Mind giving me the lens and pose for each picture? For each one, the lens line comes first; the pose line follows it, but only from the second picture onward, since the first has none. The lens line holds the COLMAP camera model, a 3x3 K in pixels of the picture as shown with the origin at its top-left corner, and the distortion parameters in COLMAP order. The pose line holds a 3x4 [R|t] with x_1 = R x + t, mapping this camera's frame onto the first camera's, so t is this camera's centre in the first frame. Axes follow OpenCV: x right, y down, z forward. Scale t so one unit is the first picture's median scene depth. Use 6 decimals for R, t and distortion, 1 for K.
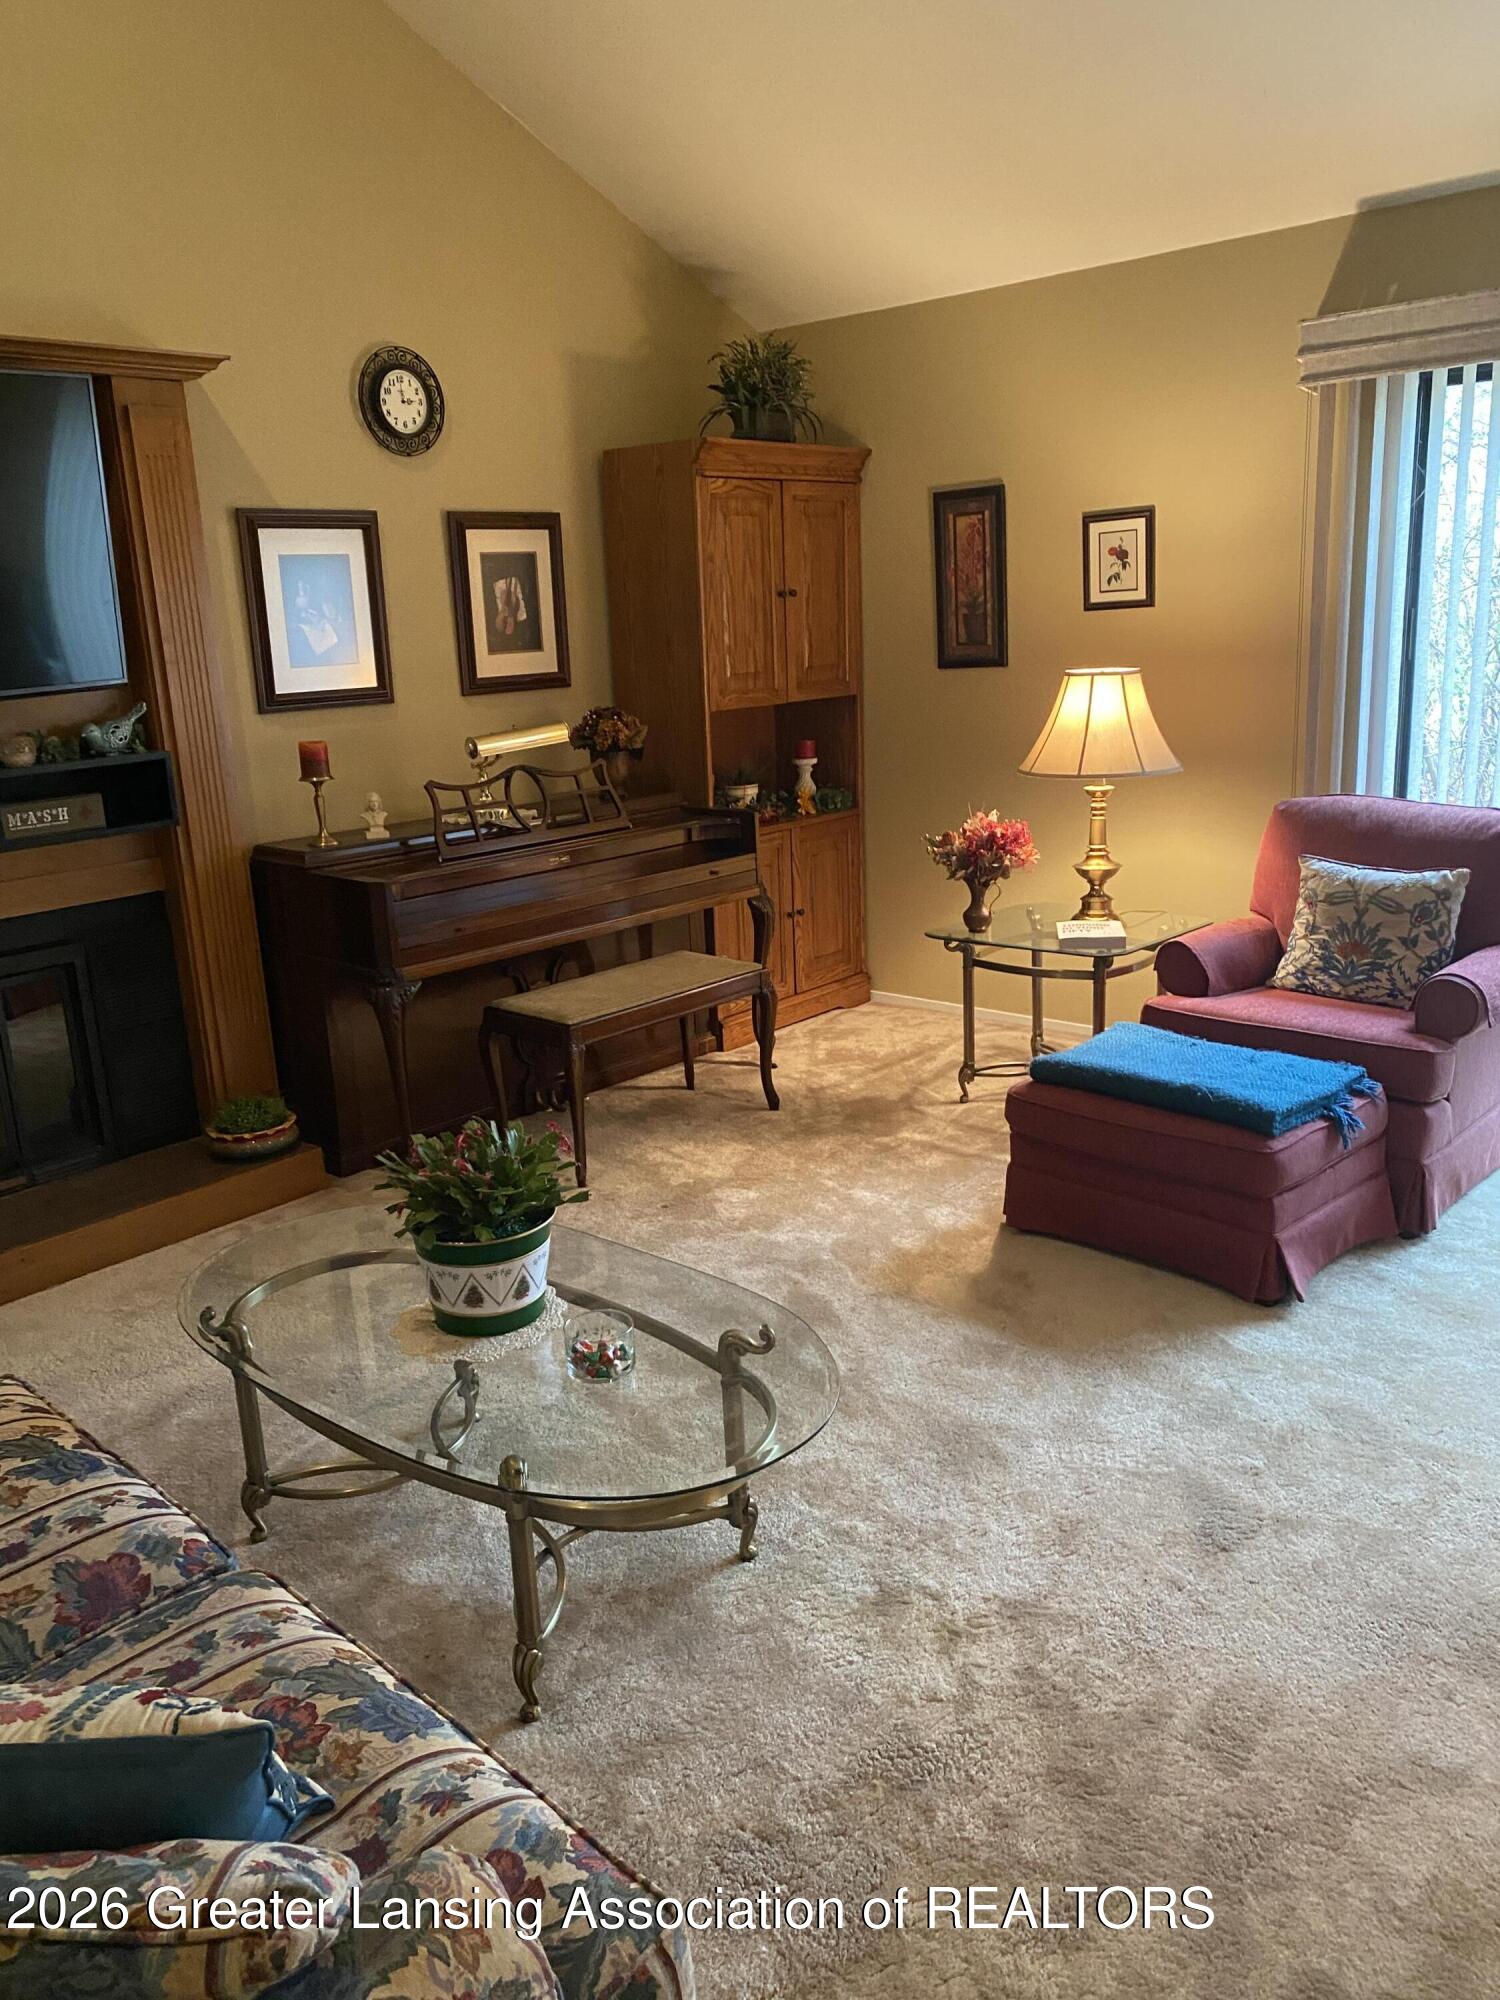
lens RADIAL K [[1503.1, 0, 746.0], [0, 1503.1, 1000.1], [0, 0, 1]] dist [0.008573, 0.015966]
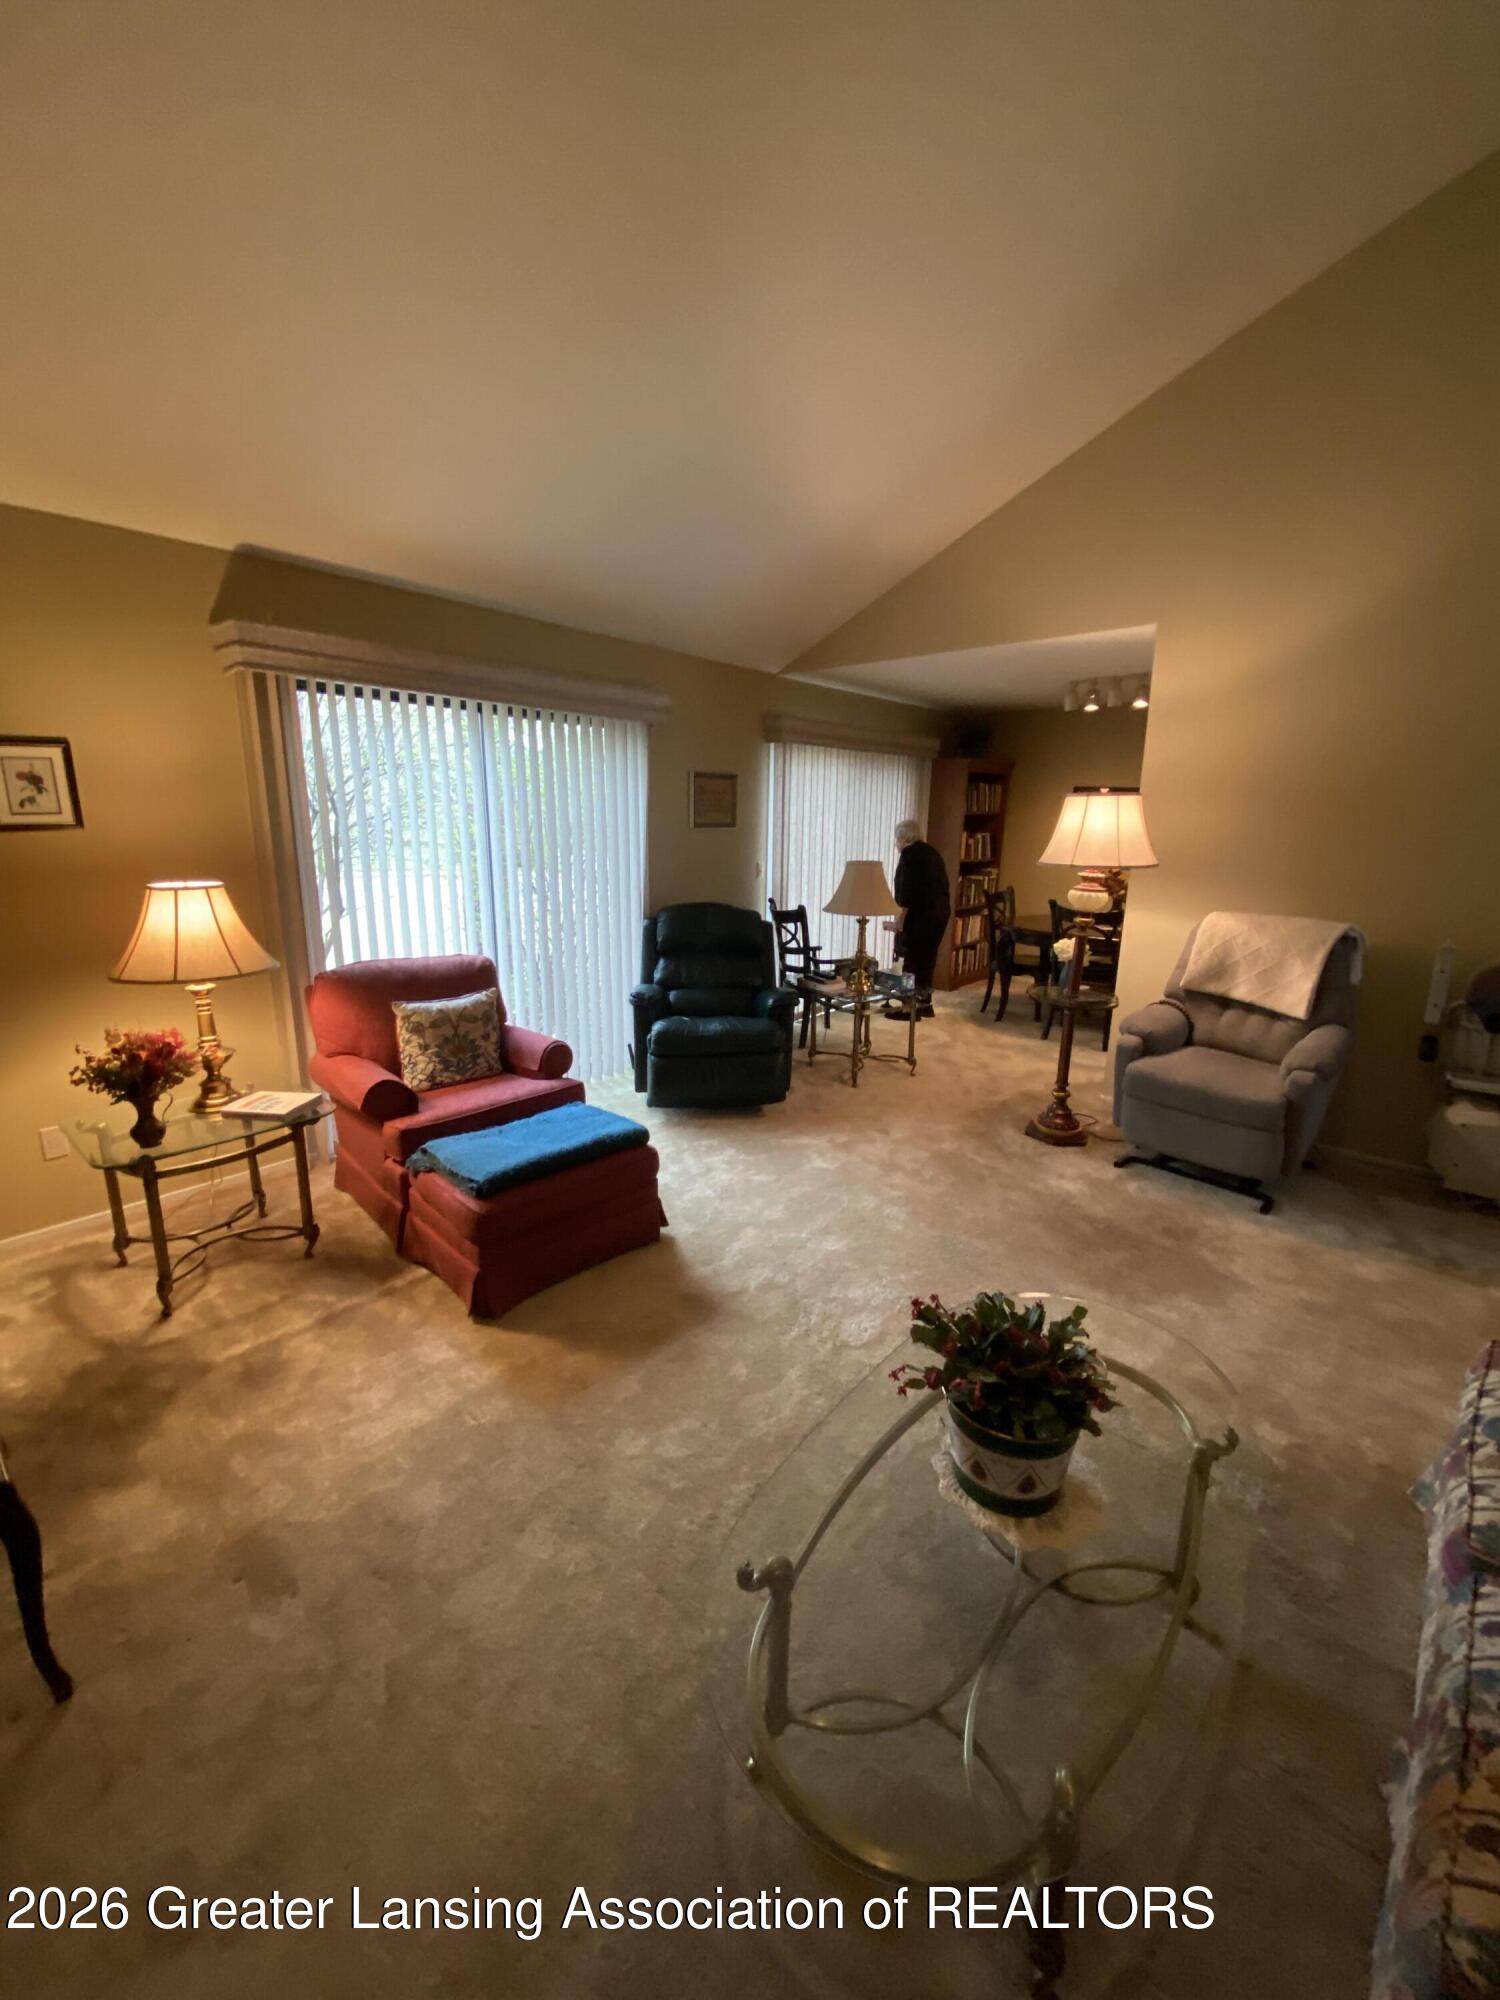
lens RADIAL K [[816.7, 0, 741.1], [0, 816.7, 1000.3], [0, 0, 1]] dist [0.009393, -0.000820]
pose [[0.004975, -0.179109, 0.983817, -0.379825], [0.244077, 0.954291, 0.172499, -0.142906], [-0.969743, 0.239268, 0.048464, 0.594108]]
